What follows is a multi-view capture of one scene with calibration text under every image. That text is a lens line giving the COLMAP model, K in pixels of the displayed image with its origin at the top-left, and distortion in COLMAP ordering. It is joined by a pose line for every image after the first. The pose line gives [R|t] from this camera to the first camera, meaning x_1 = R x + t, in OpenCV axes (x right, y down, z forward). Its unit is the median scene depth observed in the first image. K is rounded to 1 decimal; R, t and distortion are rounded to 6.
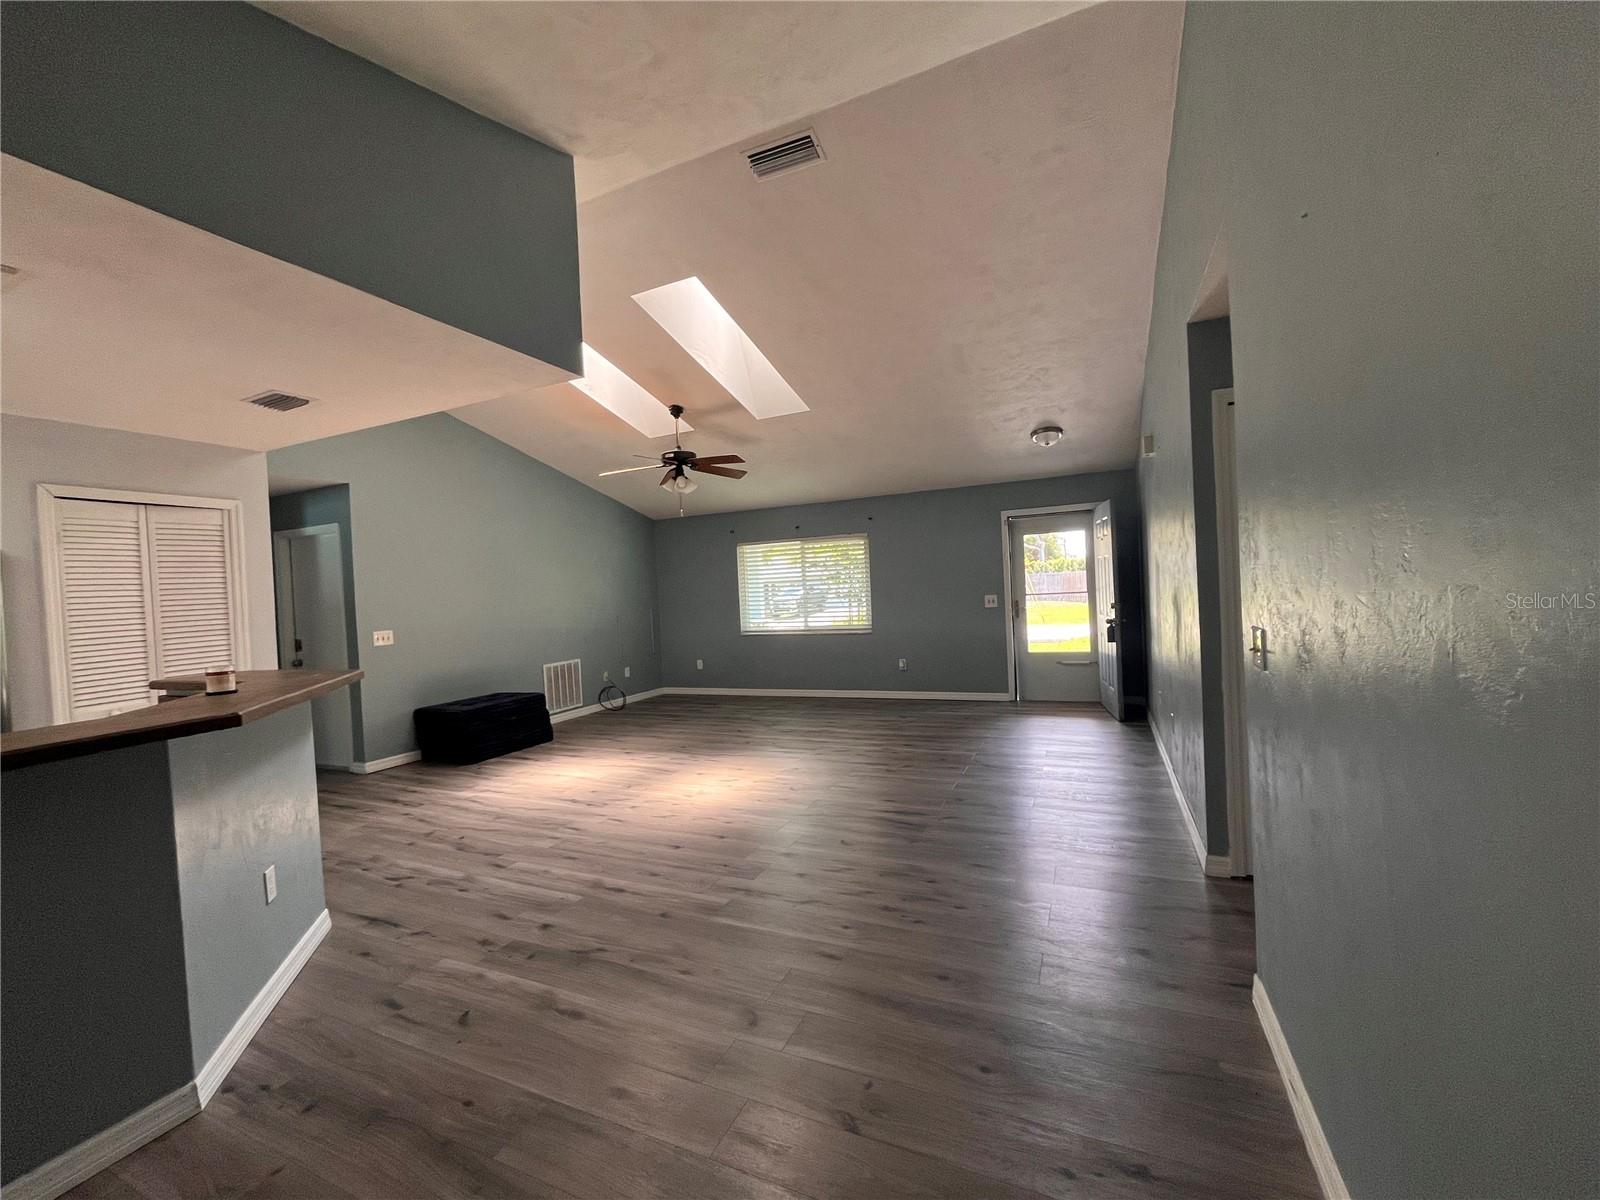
lens RADIAL K [[646.9, 0, 798.0], [0, 646.9, 604.7], [0, 0, 1]] dist [-0.002874, -0.000138]
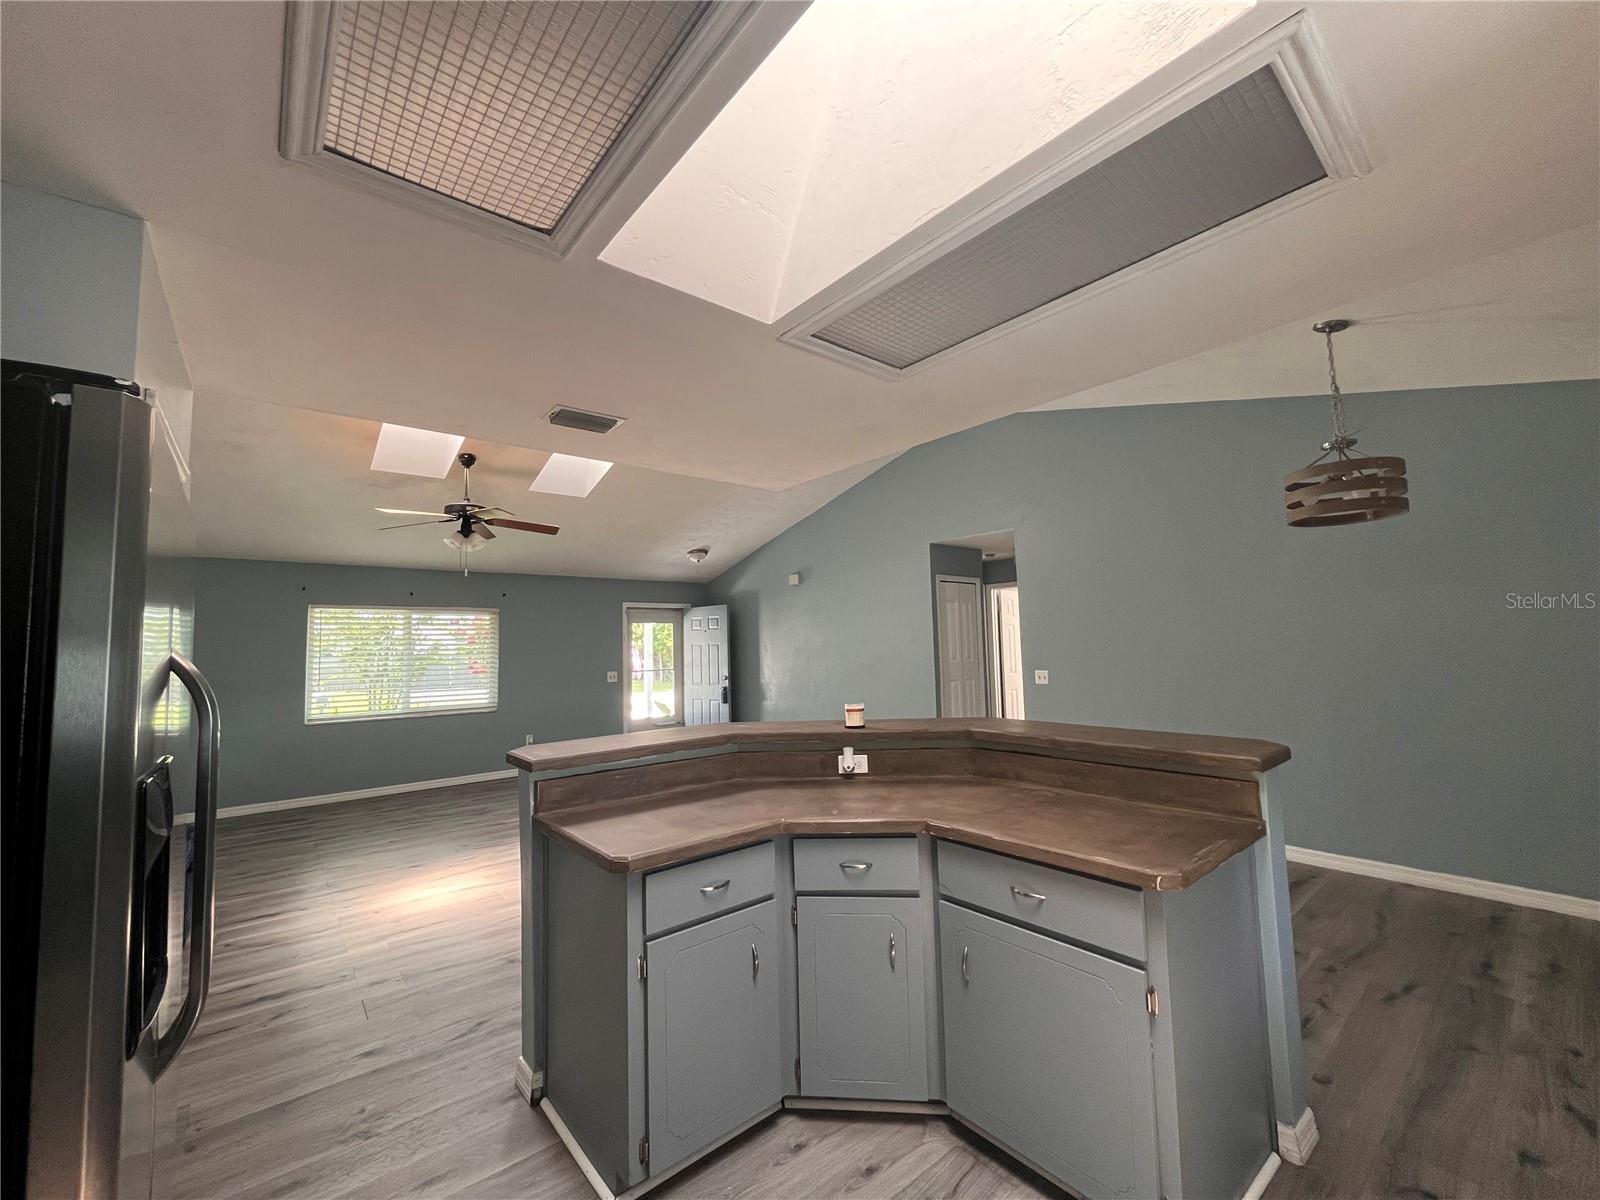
lens RADIAL K [[646.9, 0, 808.3], [0, 646.9, 601.3], [0, 0, 1]] dist [-0.002874, -0.000138]
pose [[0.420809, 0.107218, 0.900791, -0.889293], [0.026141, 0.991145, -0.130184, 0.029071], [-0.906773, 0.078330, 0.414280, 0.247691]]
